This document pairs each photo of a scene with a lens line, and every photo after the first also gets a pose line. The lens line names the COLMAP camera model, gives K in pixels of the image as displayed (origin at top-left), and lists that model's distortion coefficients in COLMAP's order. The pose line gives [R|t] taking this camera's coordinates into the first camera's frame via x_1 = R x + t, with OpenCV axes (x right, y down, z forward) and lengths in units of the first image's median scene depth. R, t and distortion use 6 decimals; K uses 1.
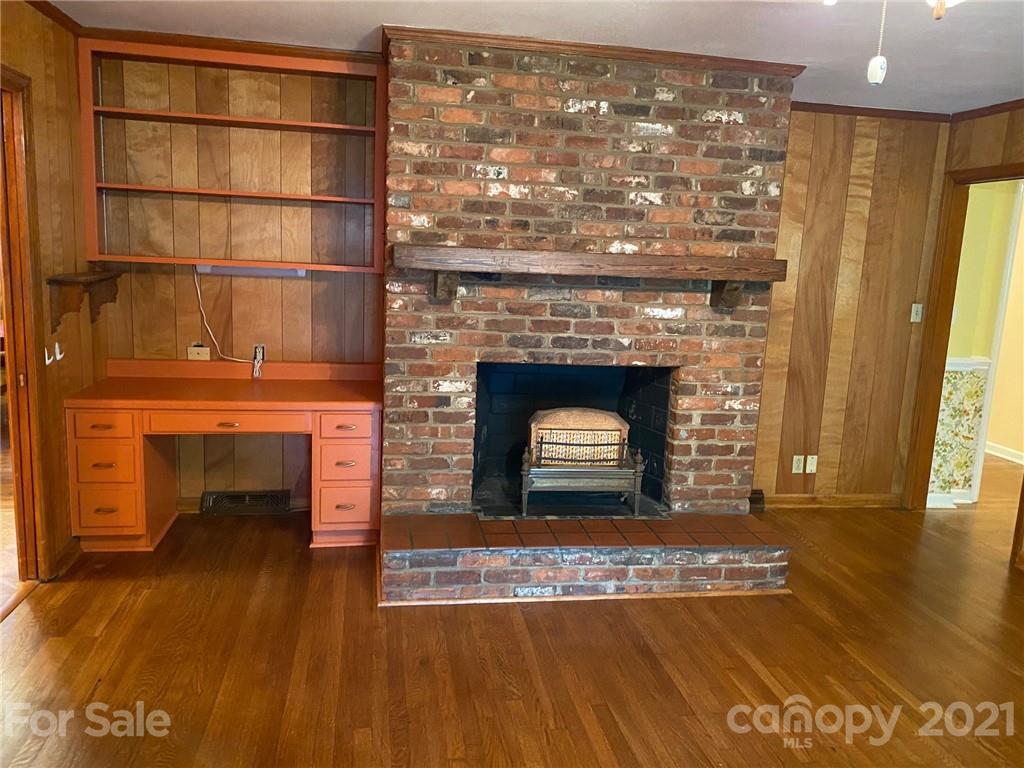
lens RADIAL K [[786.5, 0, 517.3], [0, 786.5, 385.2], [0, 0, 1]] dist [0.030736, -0.033776]
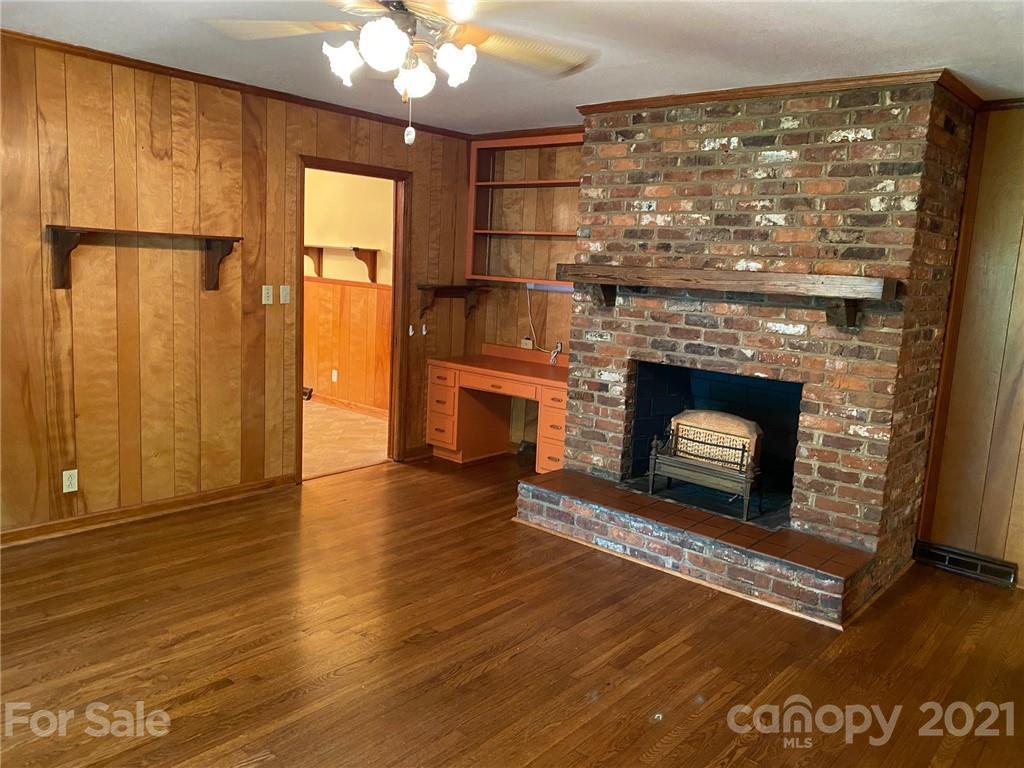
lens RADIAL K [[786.5, 0, 519.6], [0, 786.5, 383.8], [0, 0, 1]] dist [0.030736, -0.033776]
pose [[0.639443, 0.104537, -0.761698, 0.784499], [-0.154956, 0.987906, 0.005498, 0.029241], [0.753061, 0.114514, 0.647909, 0.075244]]
